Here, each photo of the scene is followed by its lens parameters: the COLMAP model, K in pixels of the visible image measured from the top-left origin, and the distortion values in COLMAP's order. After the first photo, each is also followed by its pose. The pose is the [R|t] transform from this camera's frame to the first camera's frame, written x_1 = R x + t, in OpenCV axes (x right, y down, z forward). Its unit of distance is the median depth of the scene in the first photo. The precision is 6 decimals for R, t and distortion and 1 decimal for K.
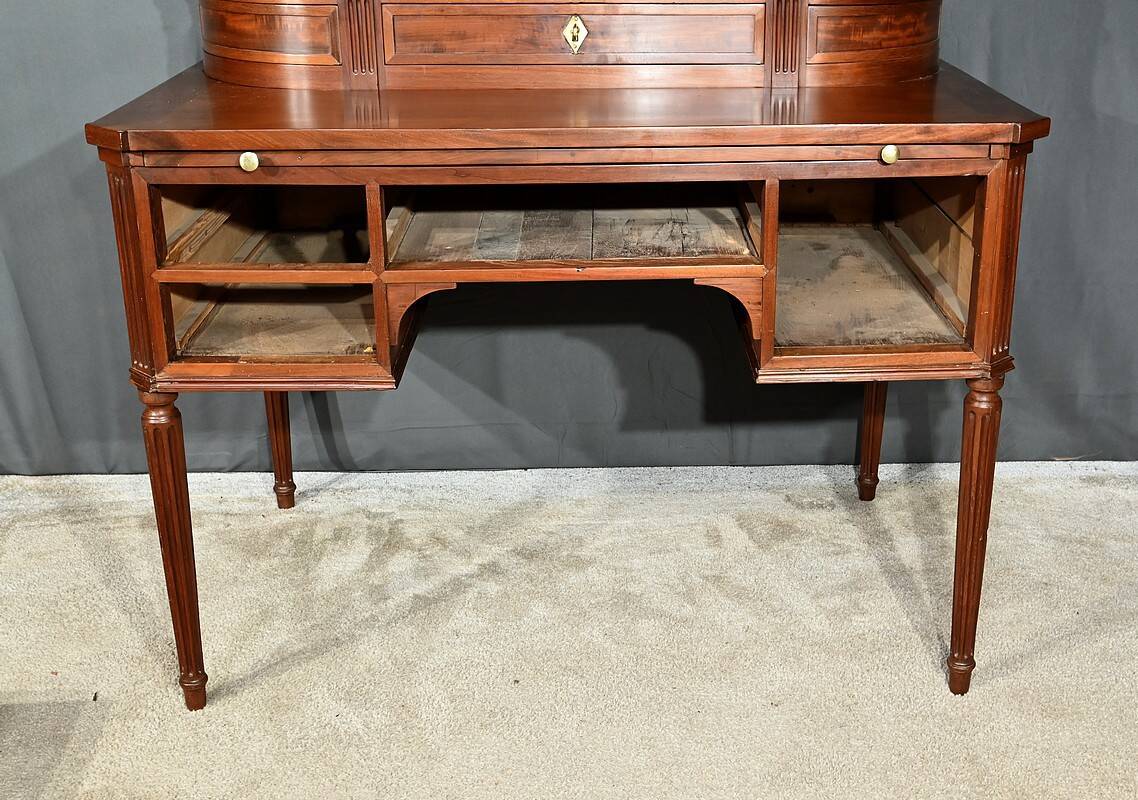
lens RADIAL K [[1455.9, 0, 654.7], [0, 1455.9, 400.1], [0, 0, 1]] dist [0.001236, -0.019423]
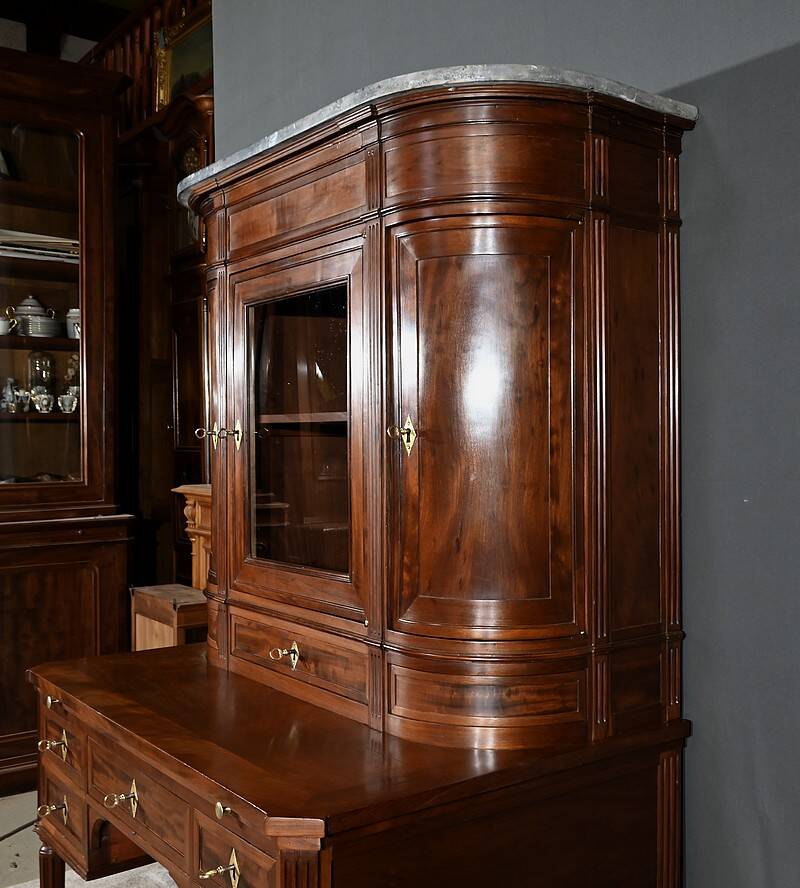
lens RADIAL K [[1008.8, 0, 527.0], [0, 1008.8, 444.5], [0, 0, 1]] dist [0.001478, -0.003385]
pose [[0.613887, -0.003080, -0.789388, 0.732030], [-0.276688, 0.935714, -0.218823, -0.262412], [0.739315, 0.352747, 0.573570, 0.510028]]
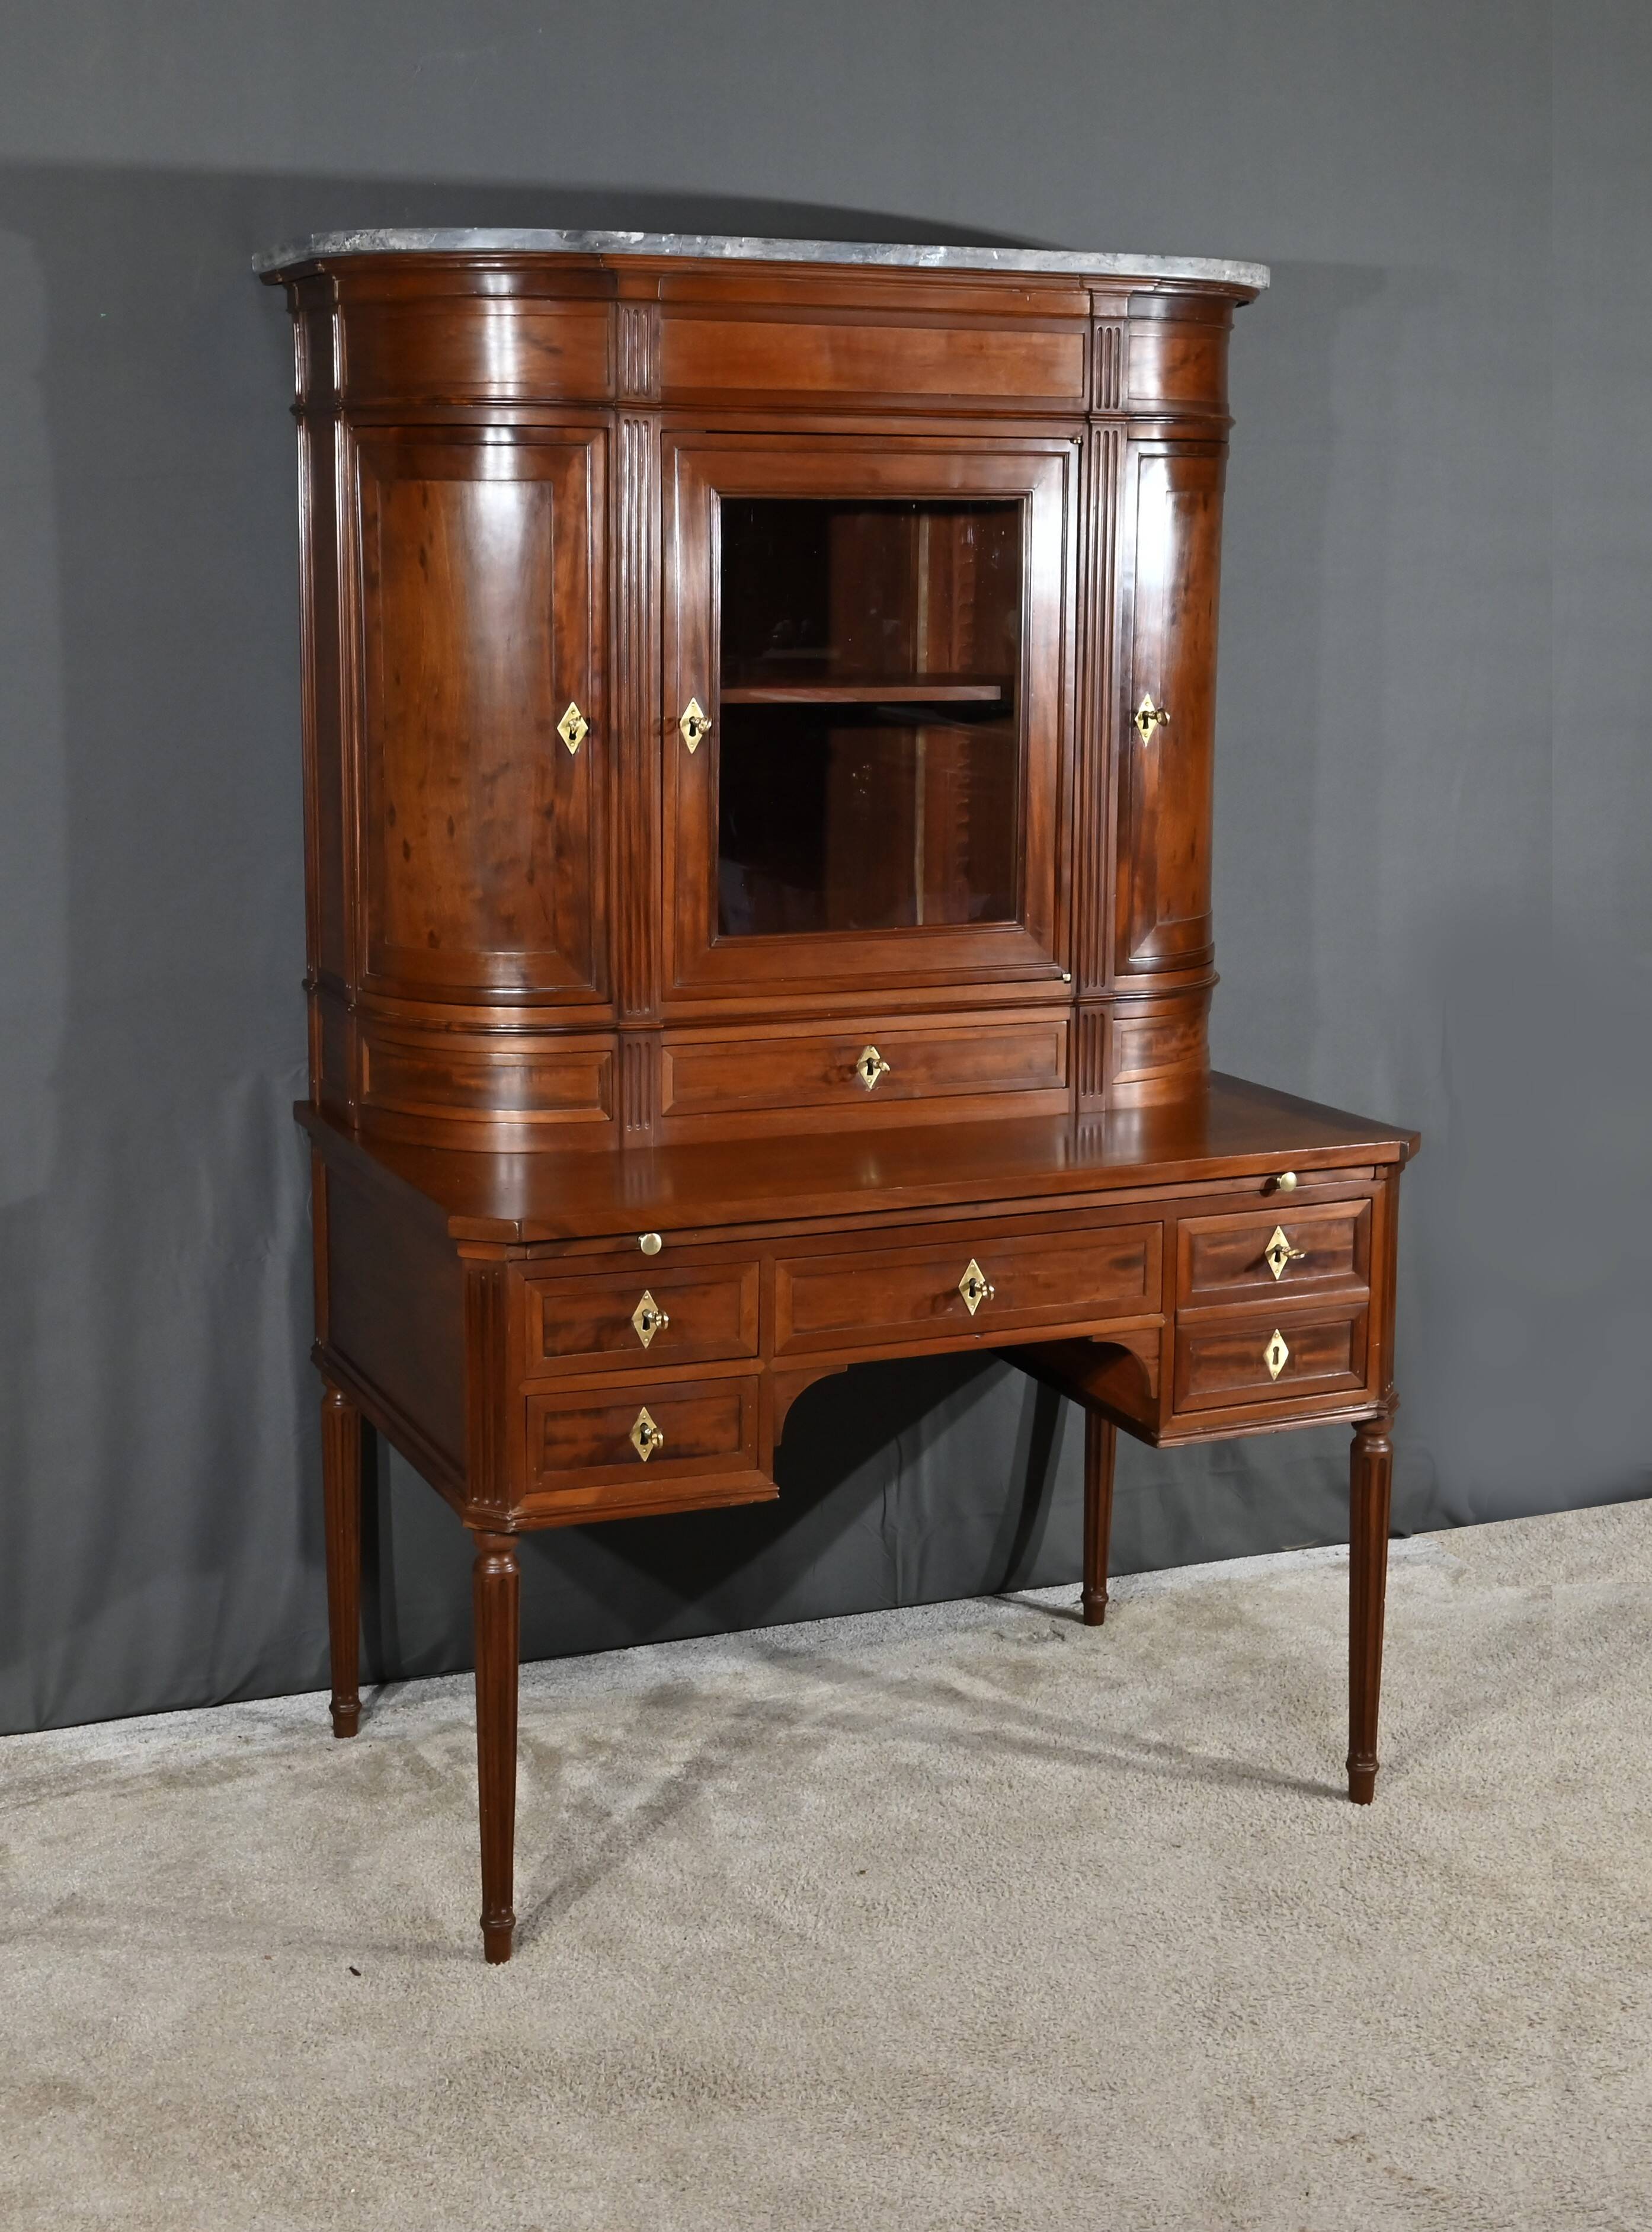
lens RADIAL K [[3019.7, 0, 826.5], [0, 3019.7, 1025.3], [0, 0, 1]] dist [0.002196, -0.001385]
pose [[0.936595, -0.053498, 0.346307, -0.627361], [0.122036, 0.976207, -0.179243, 0.035242], [-0.328478, 0.210140, 0.920838, -0.569045]]
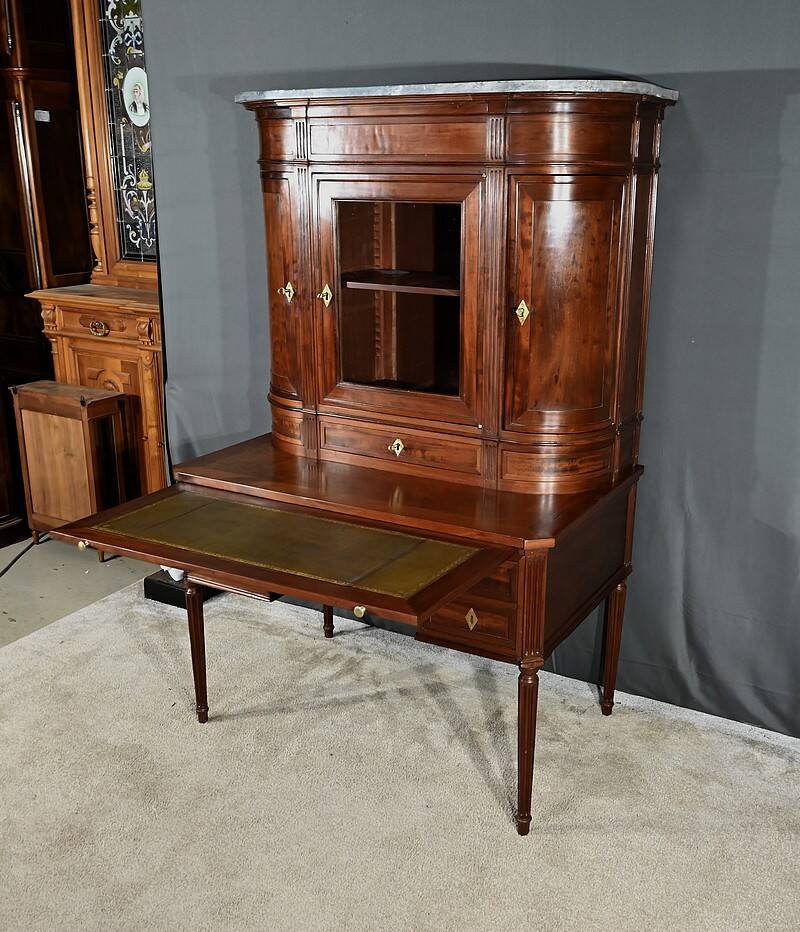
lens RADIAL K [[975.7, 0, 453.4], [0, 975.7, 475.1], [0, 0, 1]] dist [-0.000205, -0.001292]
pose [[0.856210, 0.157850, -0.491922, 0.623936], [-0.190701, 0.981501, -0.016973, -0.186228], [0.480143, 0.108343, 0.870474, -0.127543]]
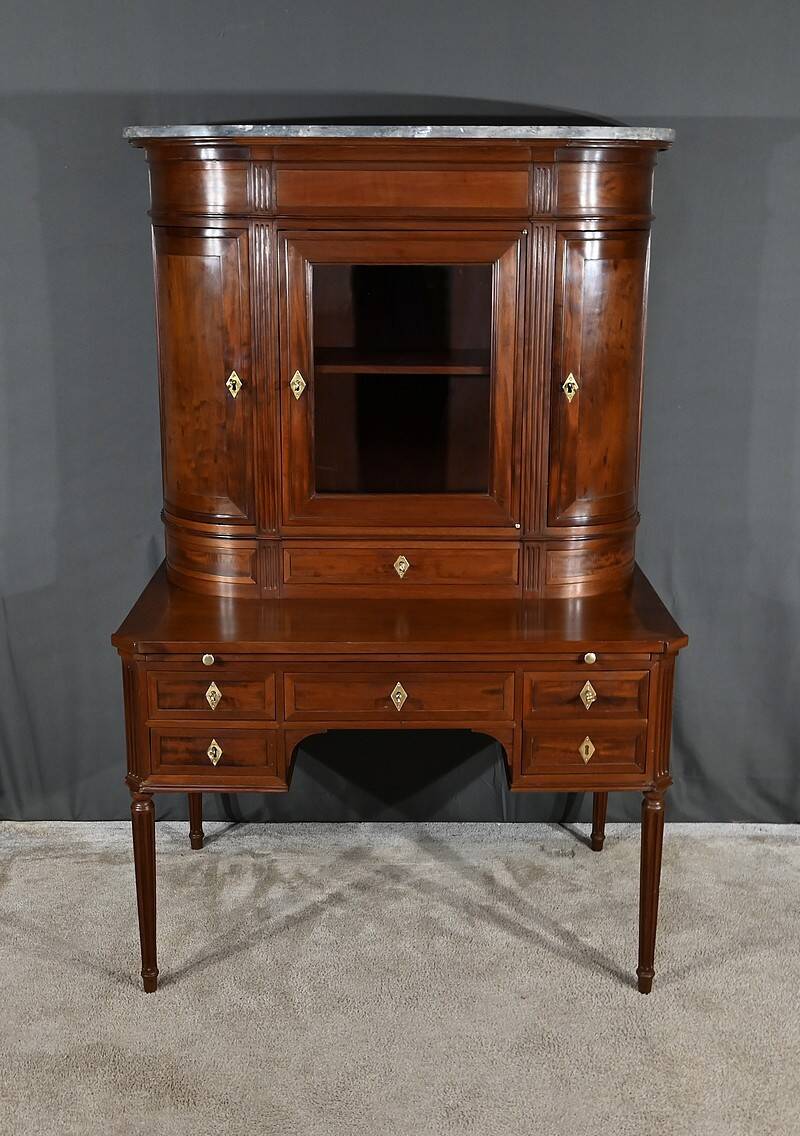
lens RADIAL K [[1329.5, 0, 416.8], [0, 1329.5, 539.6], [0, 0, 1]] dist [0.007691, -0.009158]
pose [[0.999309, 0.011552, -0.035341, 0.013182], [-0.015579, 0.993140, -0.115886, -0.100157], [0.033760, 0.116356, 0.992634, -0.426263]]
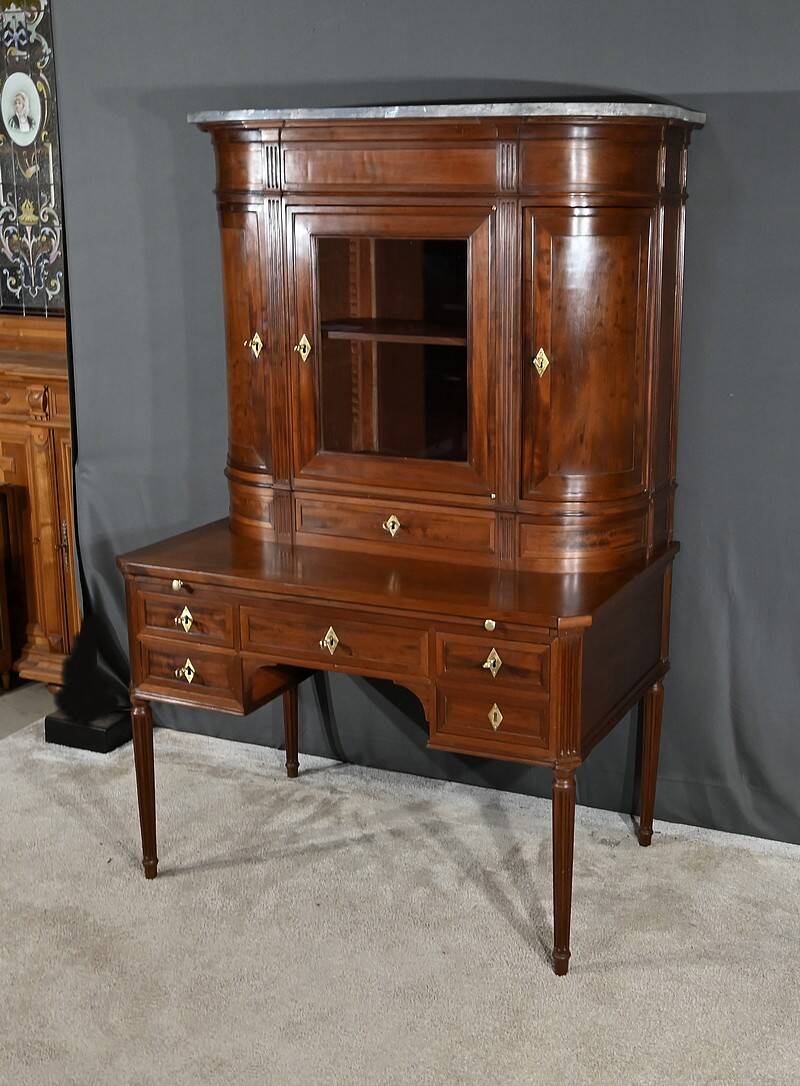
lens RADIAL K [[1361.7, 0, 510.7], [0, 1361.7, 537.2], [0, 0, 1]] dist [0.005630, -0.006694]
pose [[0.904748, 0.105621, -0.412644, 0.663759], [-0.156285, 0.983518, -0.090922, -0.104002], [0.396240, 0.146752, 0.906343, -0.353284]]
